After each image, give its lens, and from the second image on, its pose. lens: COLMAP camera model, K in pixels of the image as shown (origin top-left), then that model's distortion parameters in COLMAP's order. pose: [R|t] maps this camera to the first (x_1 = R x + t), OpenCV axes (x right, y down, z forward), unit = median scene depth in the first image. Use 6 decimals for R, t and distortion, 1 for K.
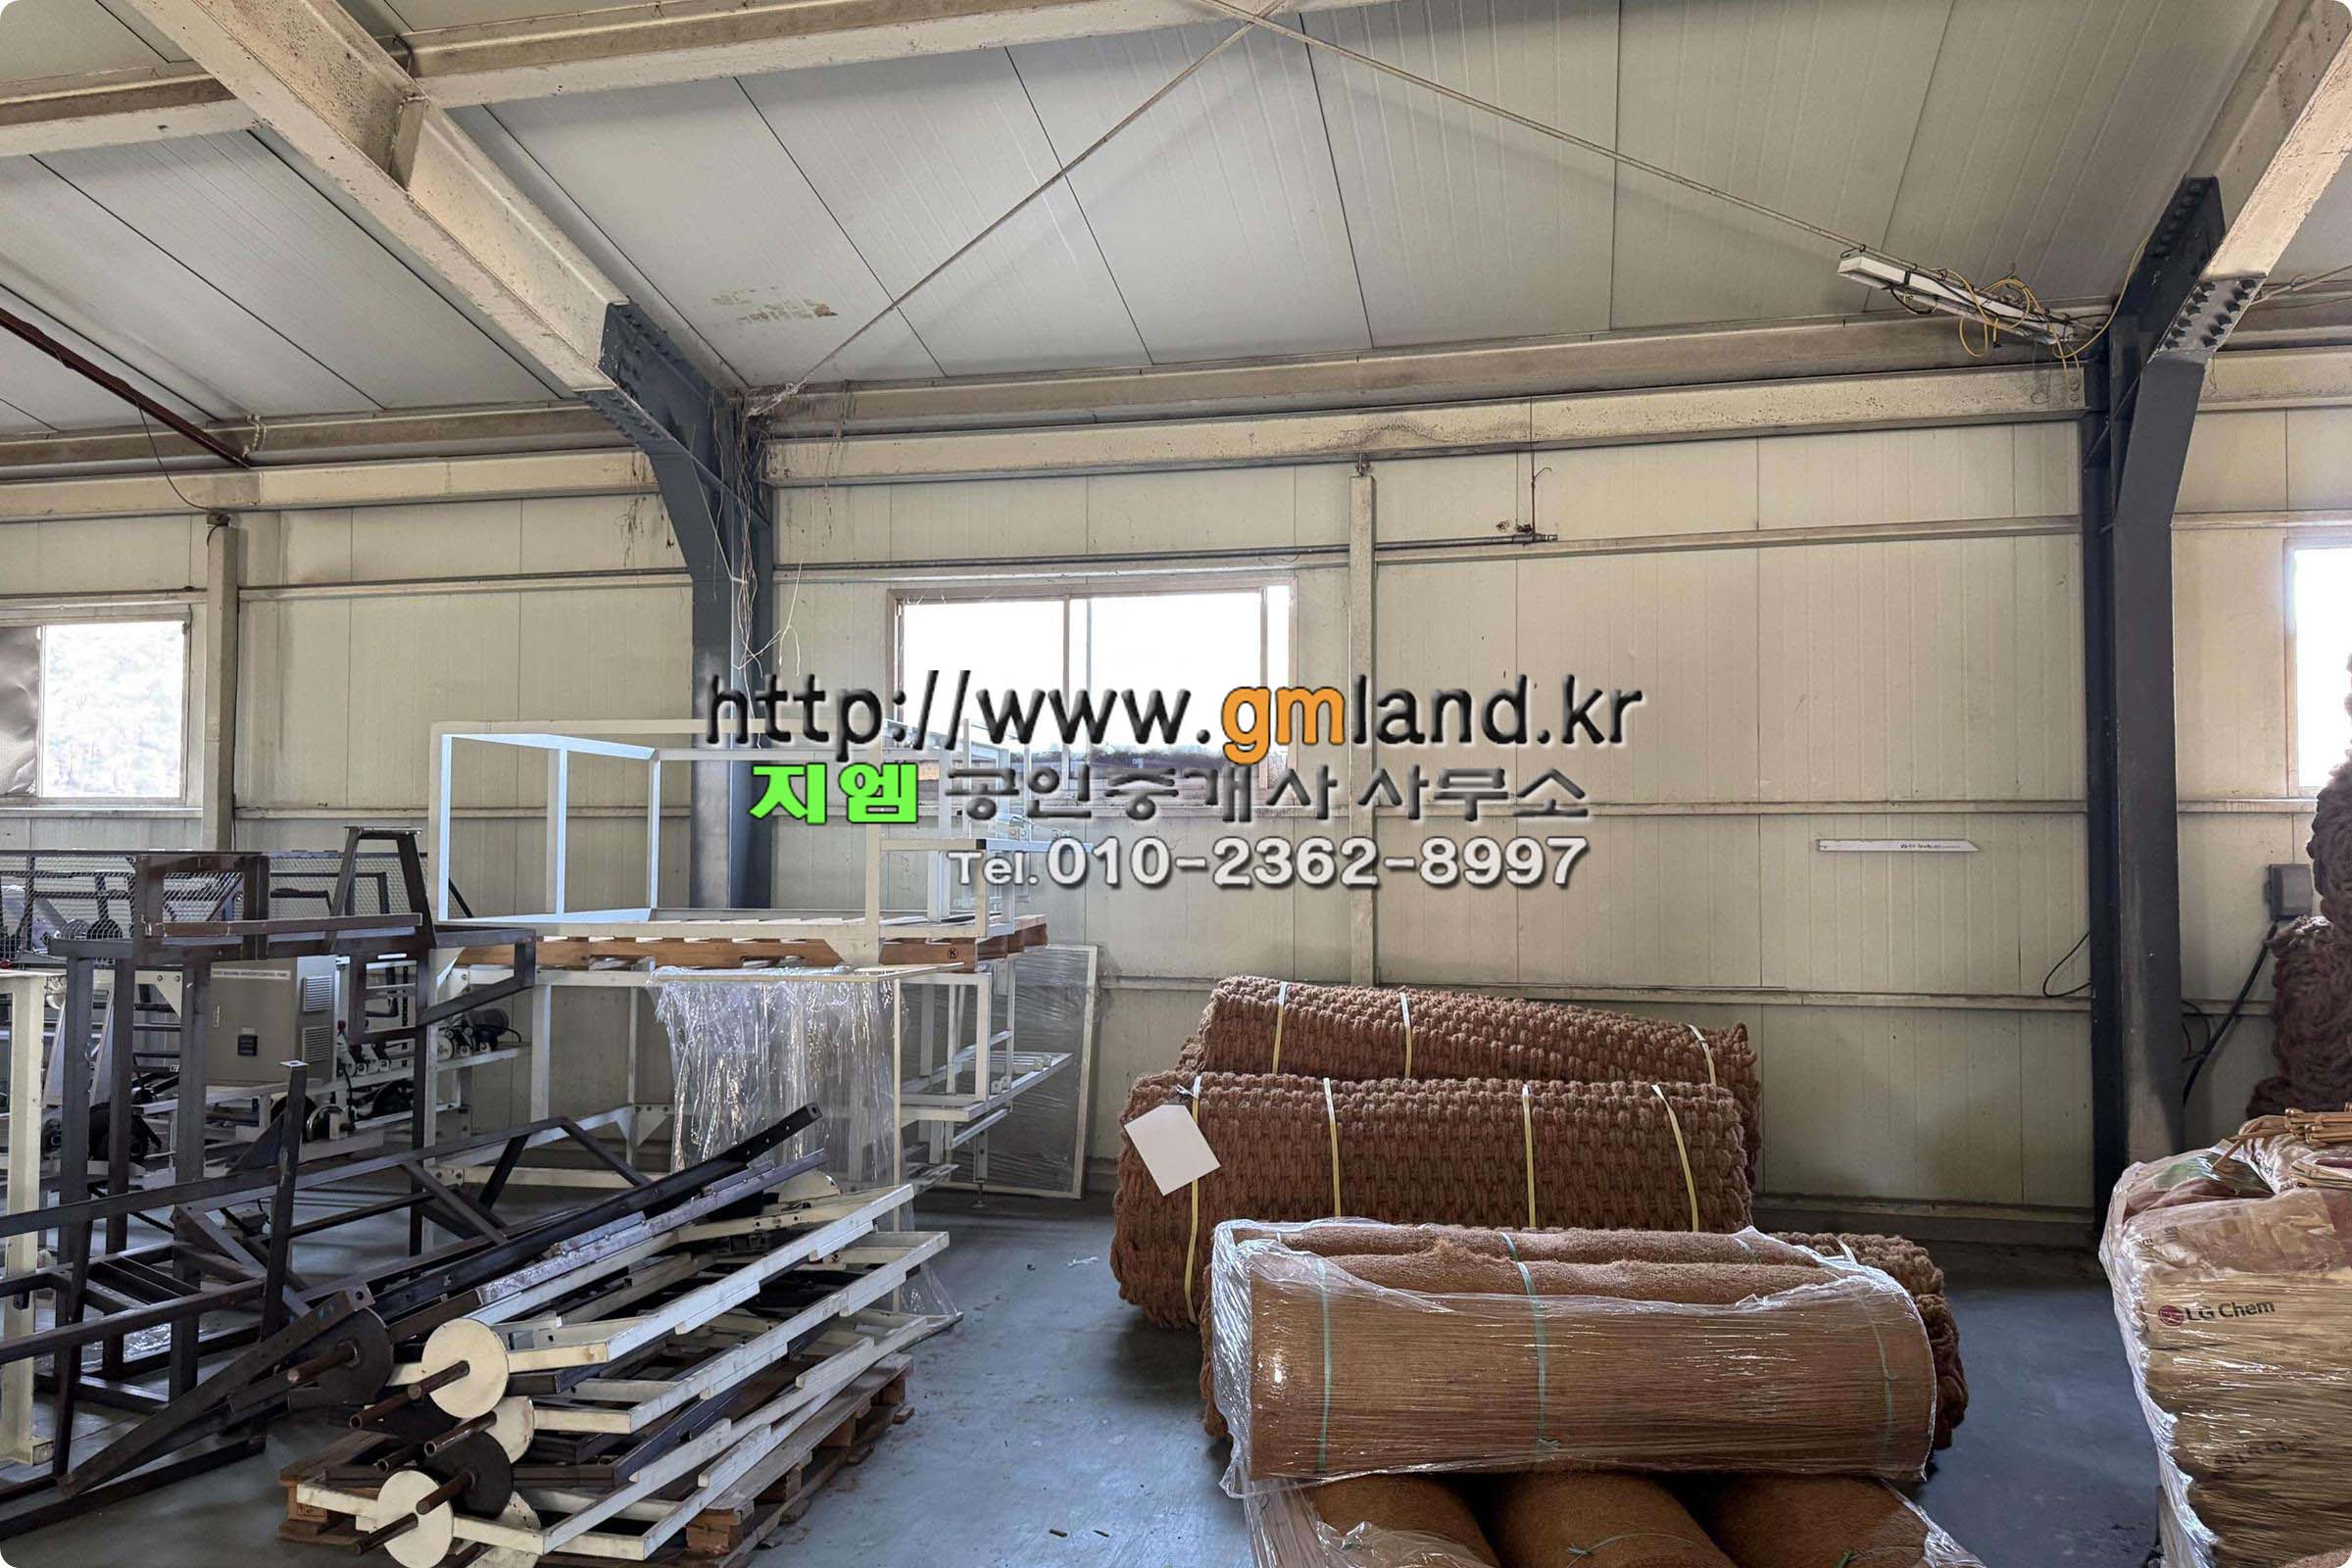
lens RADIAL K [[1681.6, 0, 1162.0], [0, 1681.6, 791.3], [0, 0, 1]] dist [0.060057, -0.077460]
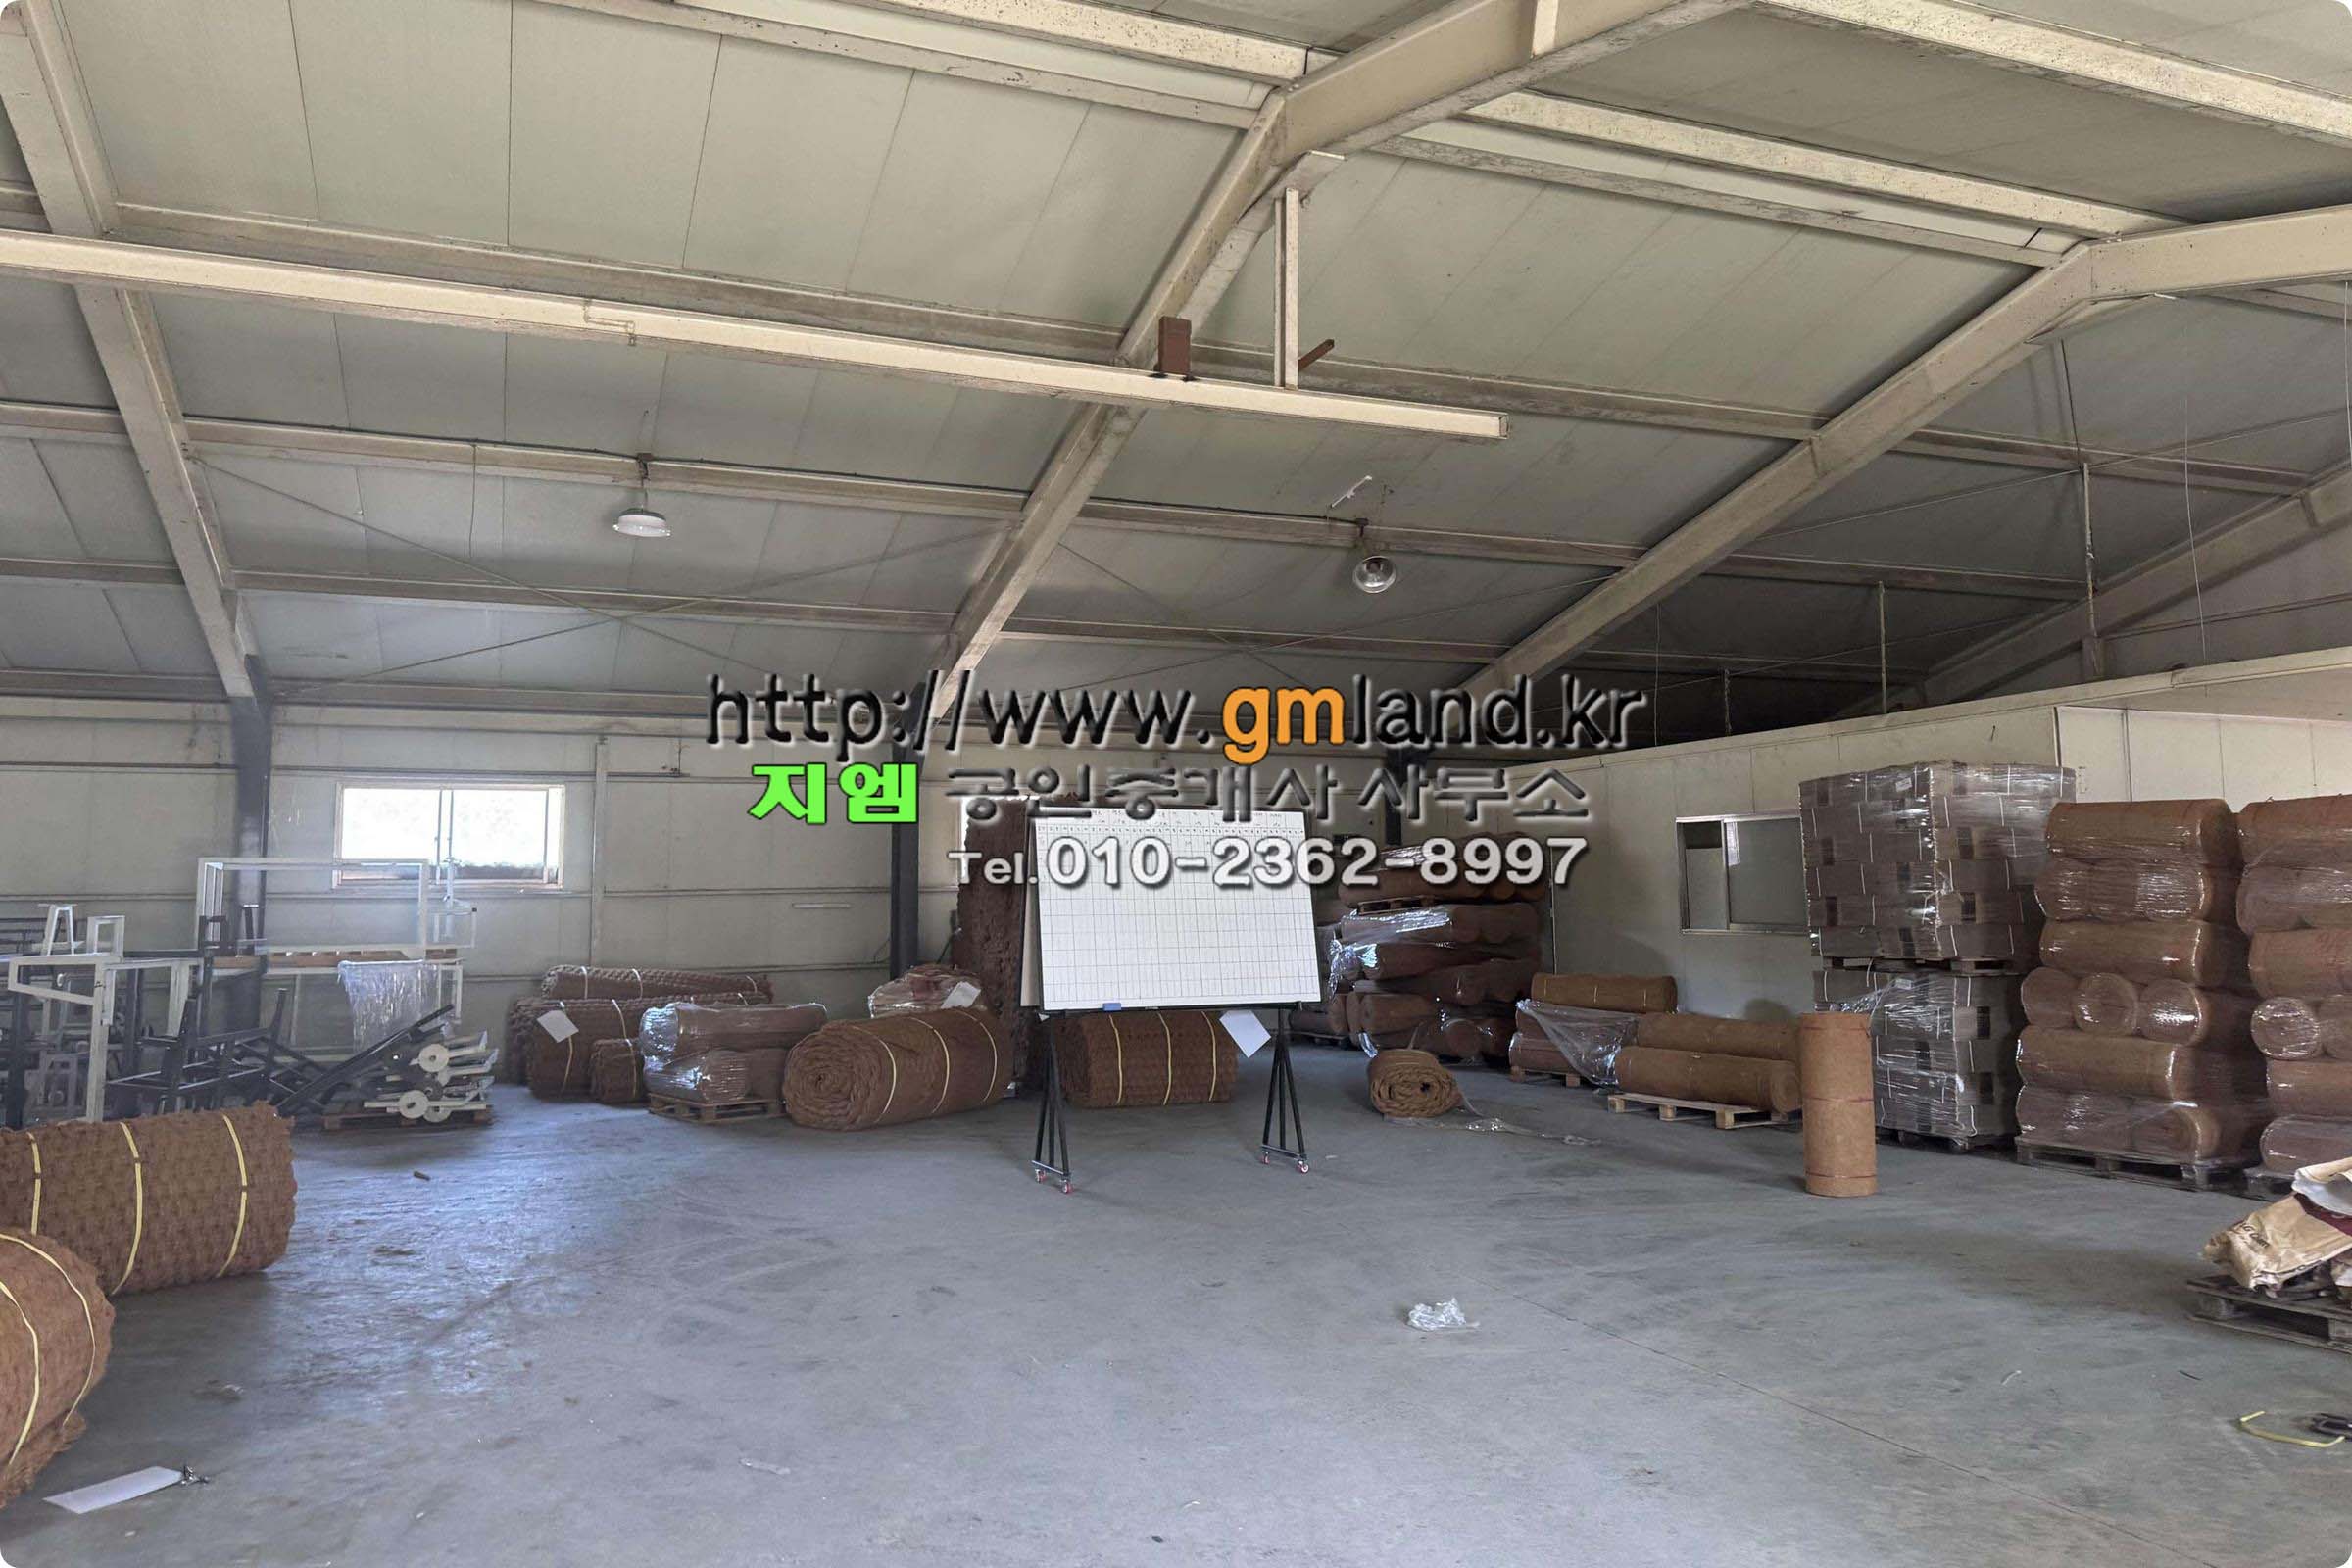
lens RADIAL K [[1681.6, 0, 1239.4], [0, 1681.6, 731.5], [0, 0, 1]] dist [0.060057, -0.077460]
pose [[0.806633, 0.047359, 0.589152, -0.583445], [-0.009133, 0.997664, -0.067694, -0.063550], [-0.590981, 0.049223, 0.805182, -1.460241]]
